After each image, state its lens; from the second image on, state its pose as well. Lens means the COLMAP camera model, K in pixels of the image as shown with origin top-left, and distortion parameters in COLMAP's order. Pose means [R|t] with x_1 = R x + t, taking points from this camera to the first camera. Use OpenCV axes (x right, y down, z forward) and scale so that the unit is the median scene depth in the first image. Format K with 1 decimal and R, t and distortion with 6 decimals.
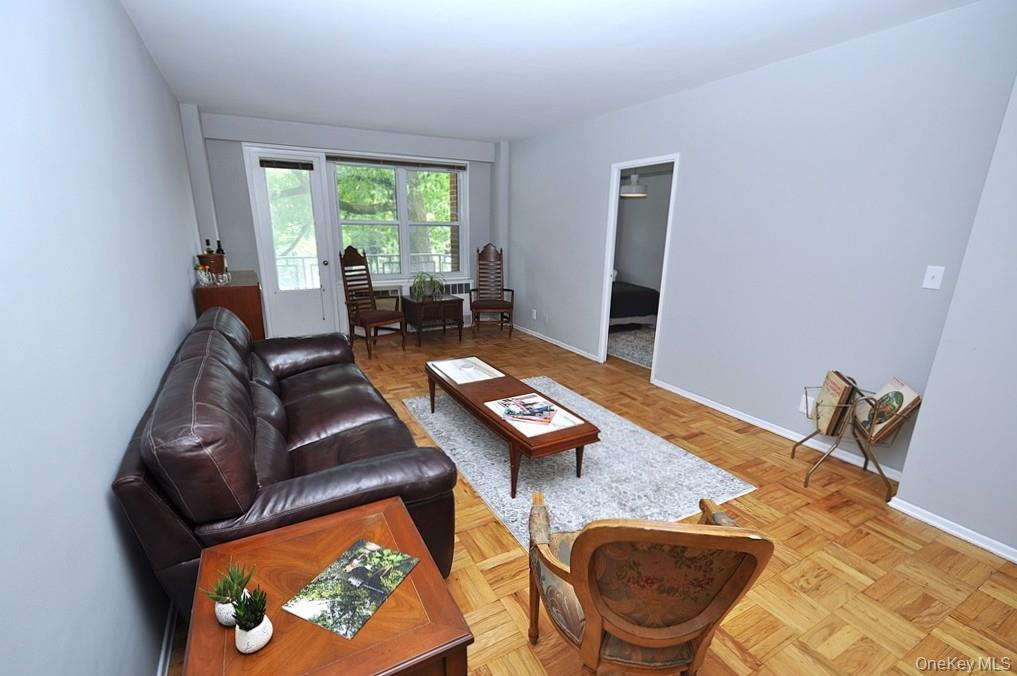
lens RADIAL K [[461.5, 0, 502.5], [0, 461.5, 350.4], [0, 0, 1]] dist [0.014668, -0.010177]
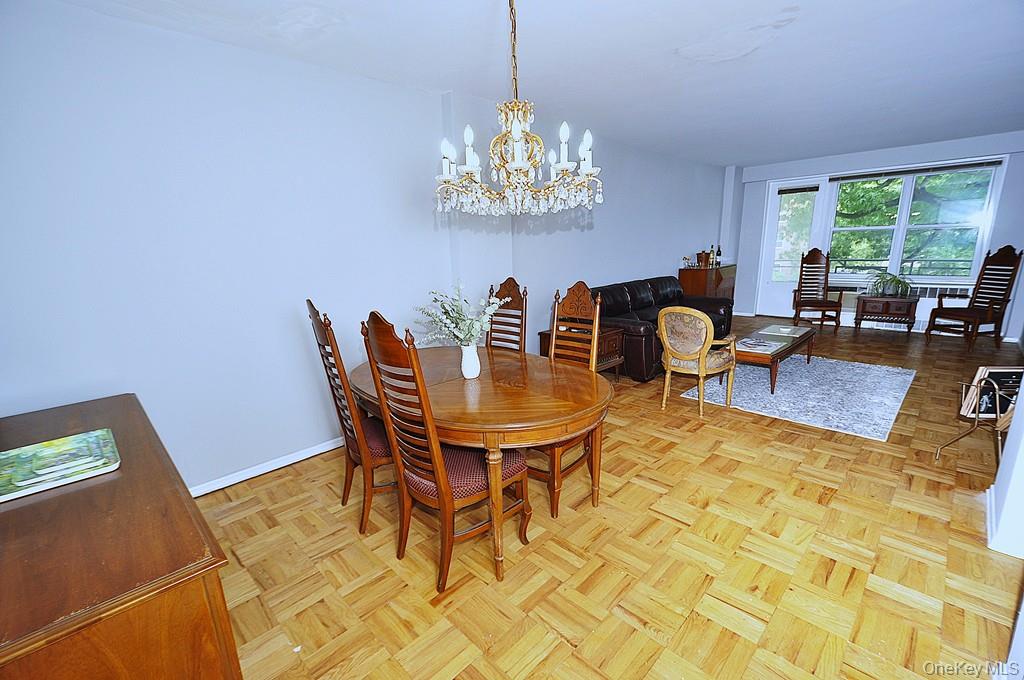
lens RADIAL K [[439.5, 0, 508.6], [0, 439.5, 354.2], [0, 0, 1]] dist [0.000716, -0.000190]
pose [[0.277568, 0.210311, -0.937404, 0.828379], [-0.217221, 0.964214, 0.152006, 0.076545], [0.935826, 0.161432, 0.313319, -0.181918]]
